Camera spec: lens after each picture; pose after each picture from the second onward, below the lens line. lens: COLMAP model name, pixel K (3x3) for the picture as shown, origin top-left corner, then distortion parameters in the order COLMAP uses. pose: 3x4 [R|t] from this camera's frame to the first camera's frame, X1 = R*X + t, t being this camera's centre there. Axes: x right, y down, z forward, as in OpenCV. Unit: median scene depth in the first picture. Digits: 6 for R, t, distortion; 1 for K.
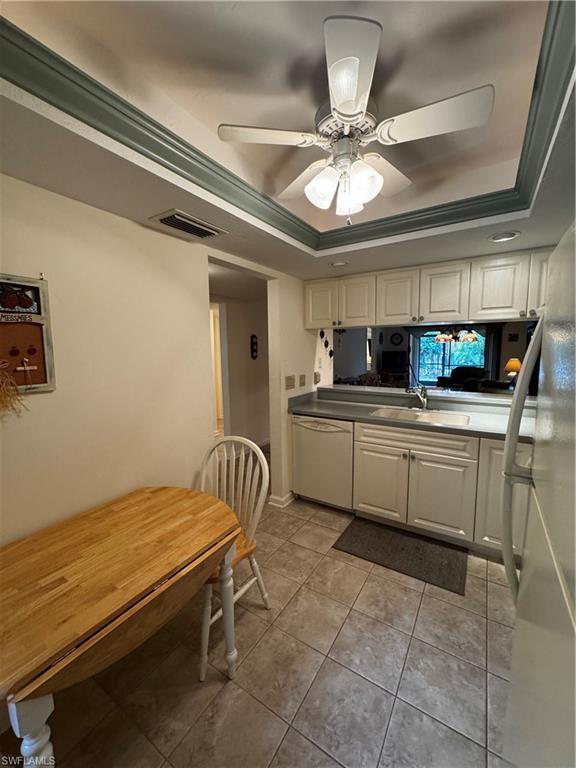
lens RADIAL K [[307.4, 0, 288.0], [0, 307.4, 384.0], [0, 0, 1]] dist [0.000402, 0.000051]
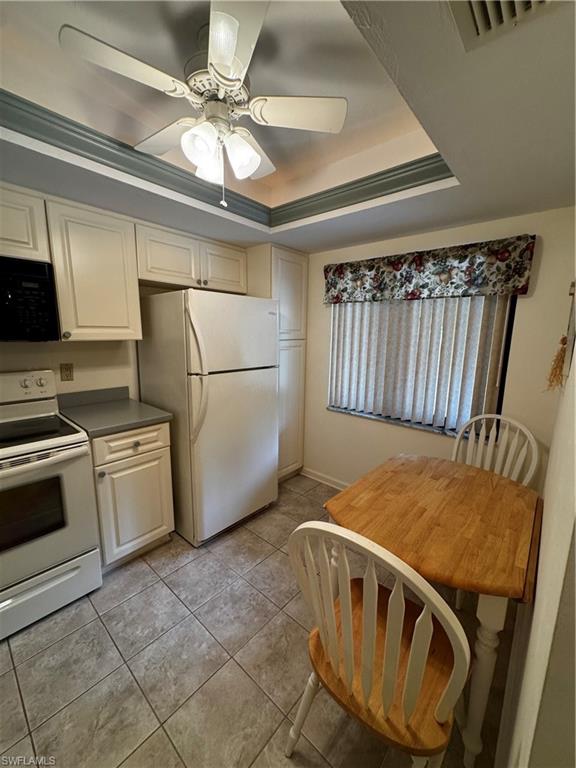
lens RADIAL K [[307.4, 0, 288.0], [0, 307.4, 384.0], [0, 0, 1]] dist [0.000402, 0.000051]
pose [[-0.989290, -0.035093, 0.141685, -0.155071], [0.005491, 0.961034, 0.276375, -0.173581], [-0.145863, 0.274193, -0.950548, 1.743836]]
